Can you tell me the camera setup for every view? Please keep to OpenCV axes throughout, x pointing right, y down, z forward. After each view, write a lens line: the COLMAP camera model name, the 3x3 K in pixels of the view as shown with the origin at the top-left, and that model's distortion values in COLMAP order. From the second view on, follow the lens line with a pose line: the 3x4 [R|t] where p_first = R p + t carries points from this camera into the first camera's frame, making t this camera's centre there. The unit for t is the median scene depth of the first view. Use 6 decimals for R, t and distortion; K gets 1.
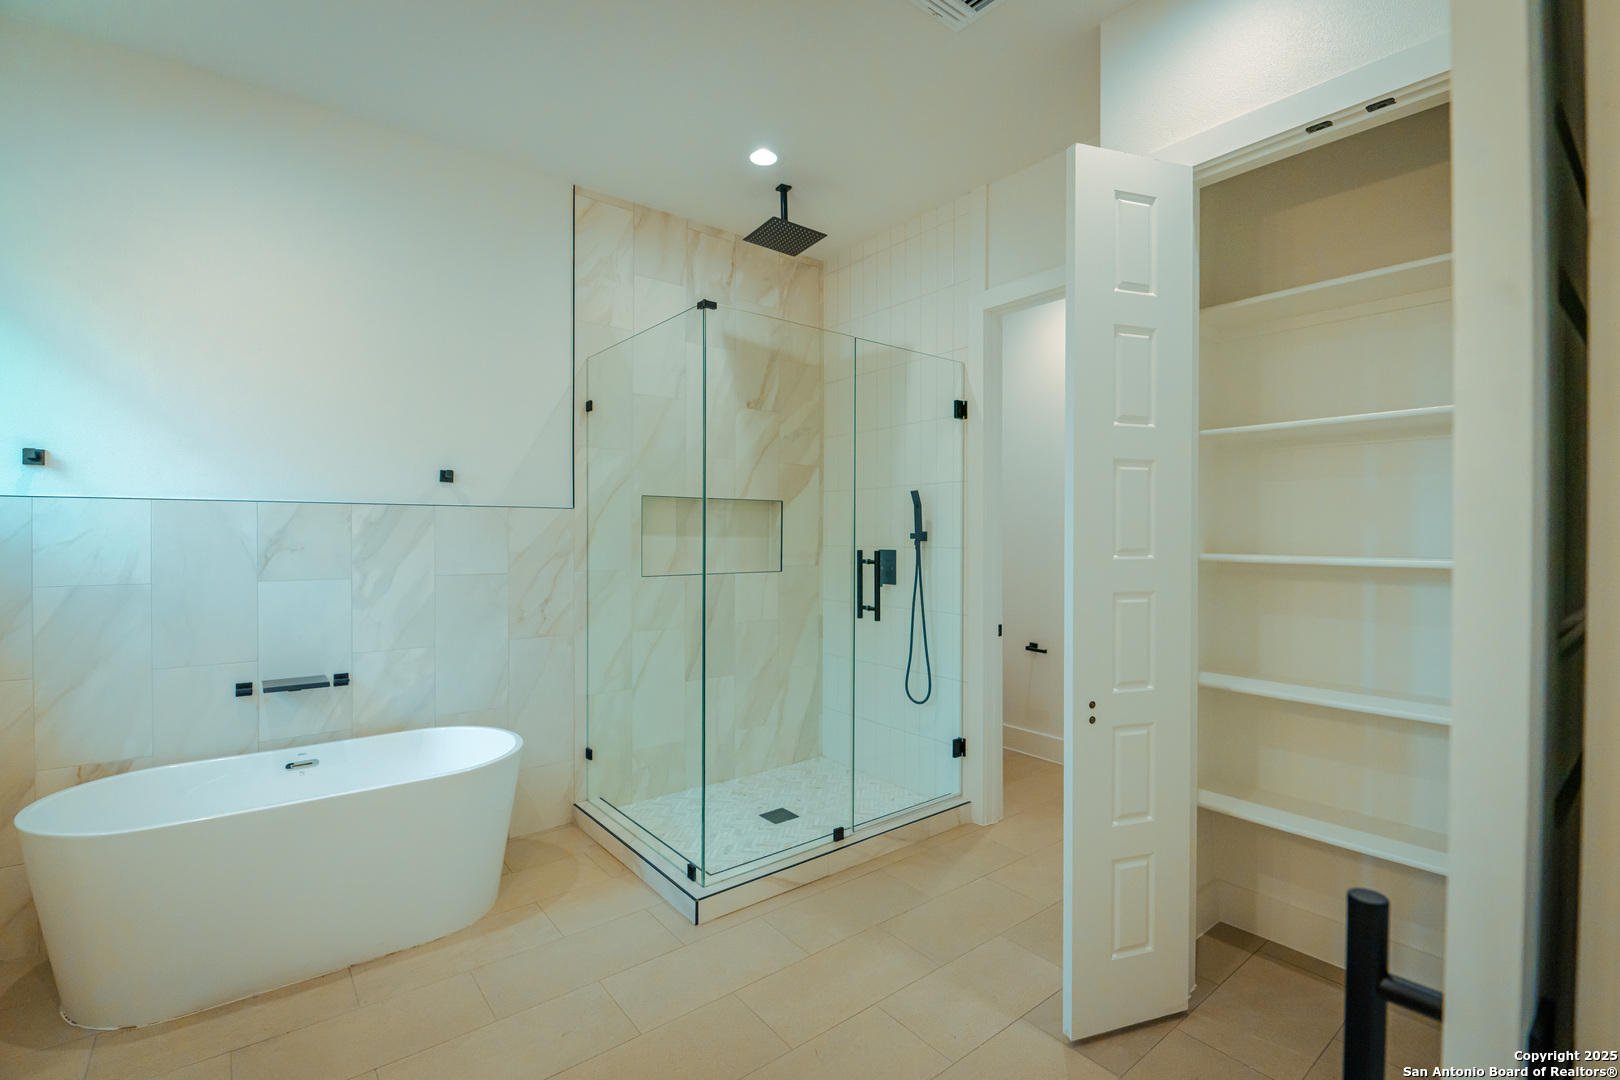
lens RADIAL K [[734.9, 0, 800.3], [0, 734.9, 527.9], [0, 0, 1]] dist [-0.000508, -0.000190]
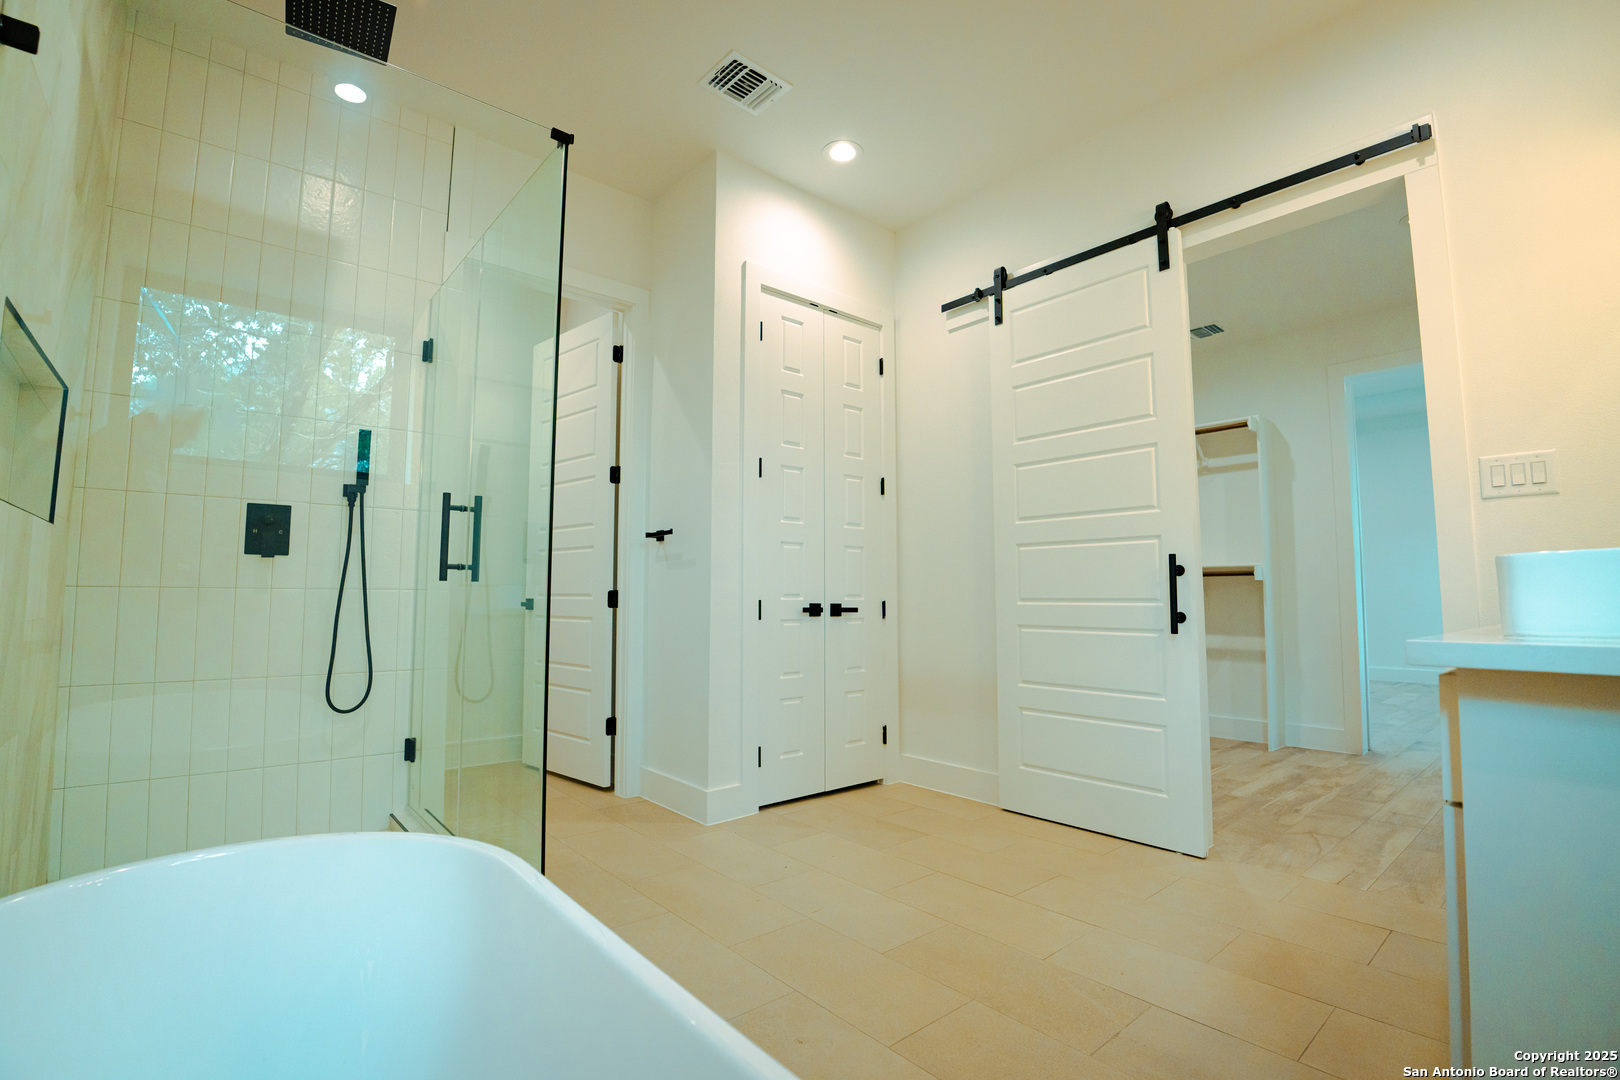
lens RADIAL K [[734.9, 0, 800.3], [0, 734.9, 527.9], [0, 0, 1]] dist [-0.000508, -0.000190]
pose [[-0.017737, 0.086752, 0.996072, -0.695598], [-0.002247, 0.996223, -0.086805, 0.133993], [-0.999840, -0.003778, -0.017475, 0.641318]]
